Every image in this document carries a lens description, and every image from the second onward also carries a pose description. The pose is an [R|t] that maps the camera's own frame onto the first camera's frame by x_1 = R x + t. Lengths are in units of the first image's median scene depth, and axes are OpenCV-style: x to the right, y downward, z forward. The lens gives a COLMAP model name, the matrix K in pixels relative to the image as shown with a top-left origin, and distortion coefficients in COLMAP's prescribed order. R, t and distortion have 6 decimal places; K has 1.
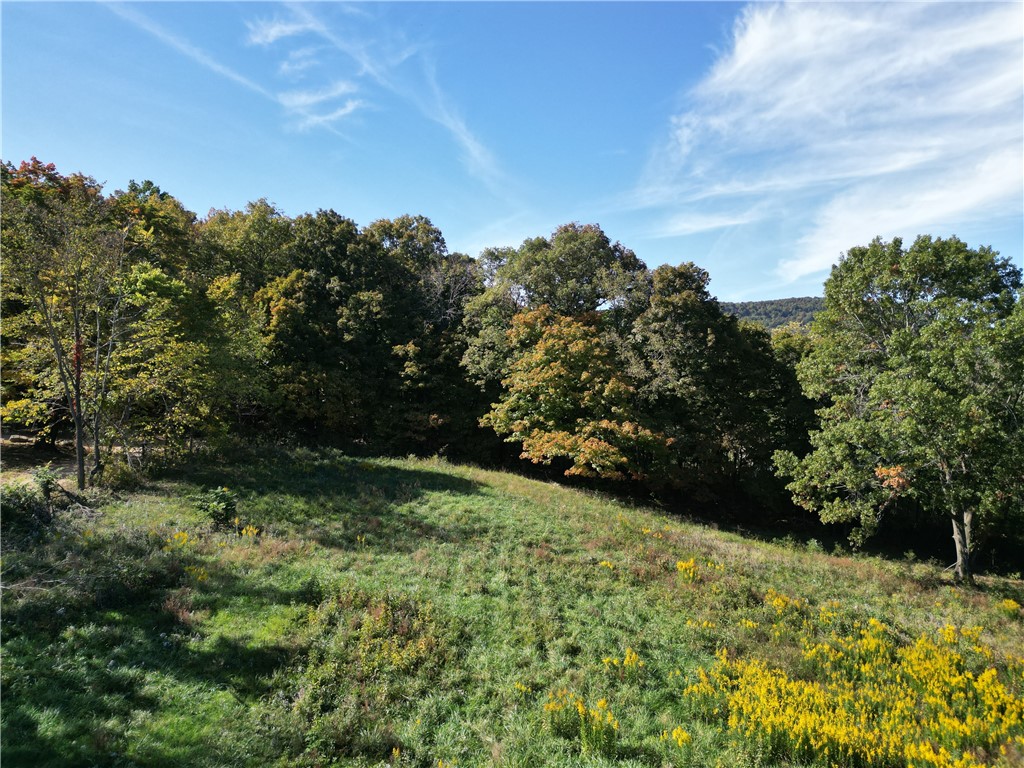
lens RADIAL K [[712.3, 0, 499.6], [0, 712.3, 386.0], [0, 0, 1]] dist [0.072098, -0.072938]
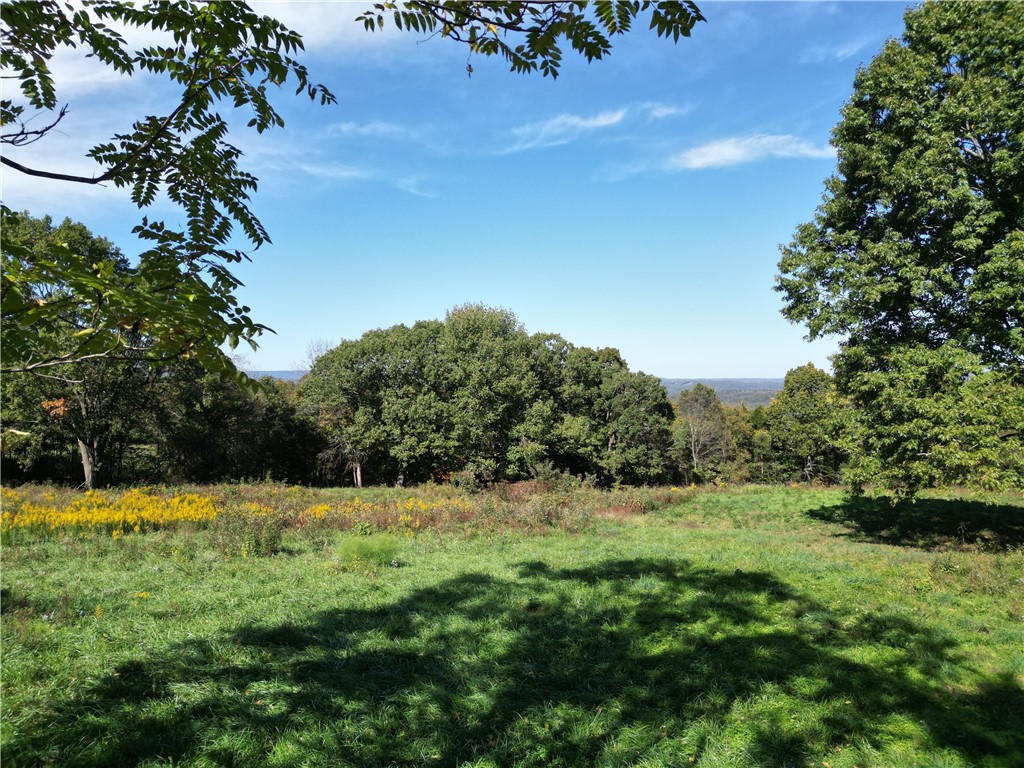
lens RADIAL K [[712.3, 0, 512.8], [0, 712.3, 380.0], [0, 0, 1]] dist [0.072098, -0.072938]
pose [[0.317077, 0.009176, 0.948356, -0.282706], [0.006730, 0.999906, -0.011925, 0.071625], [-0.948376, 0.010164, 0.316985, -0.094167]]
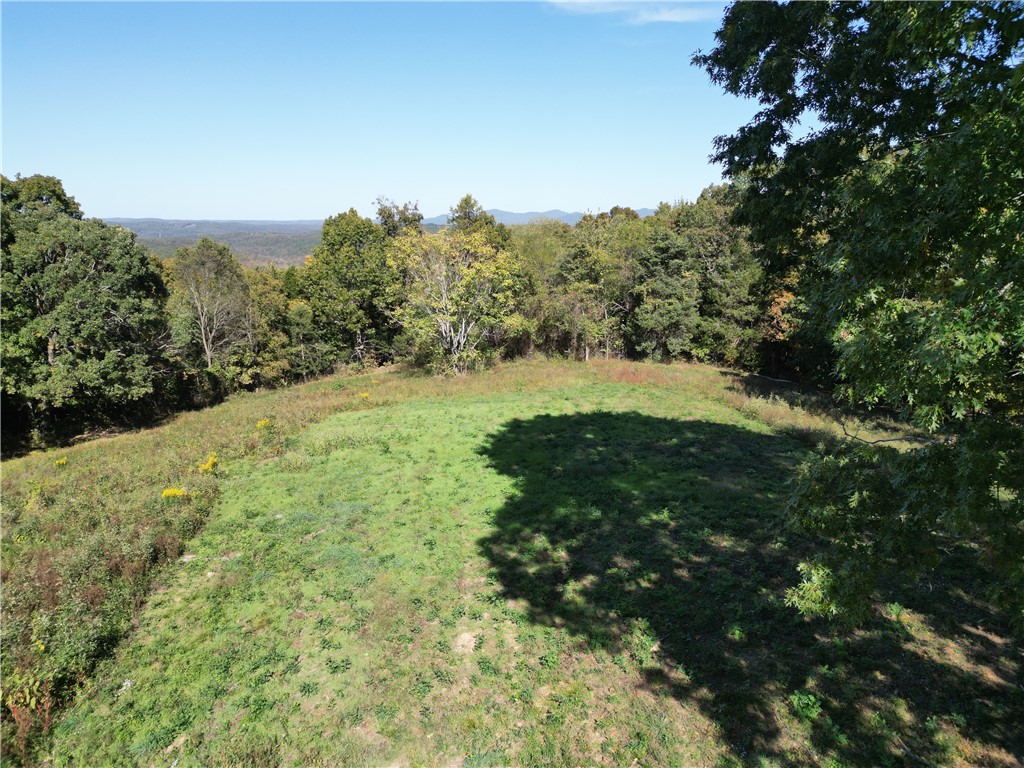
lens RADIAL K [[712.3, 0, 516.9], [0, 712.3, 383.3], [0, 0, 1]] dist [0.072098, -0.072938]
pose [[-0.326721, -0.198056, 0.924136, 0.253447], [0.010055, 0.977013, 0.212943, 0.047676], [-0.945067, 0.078865, -0.317219, -0.059521]]
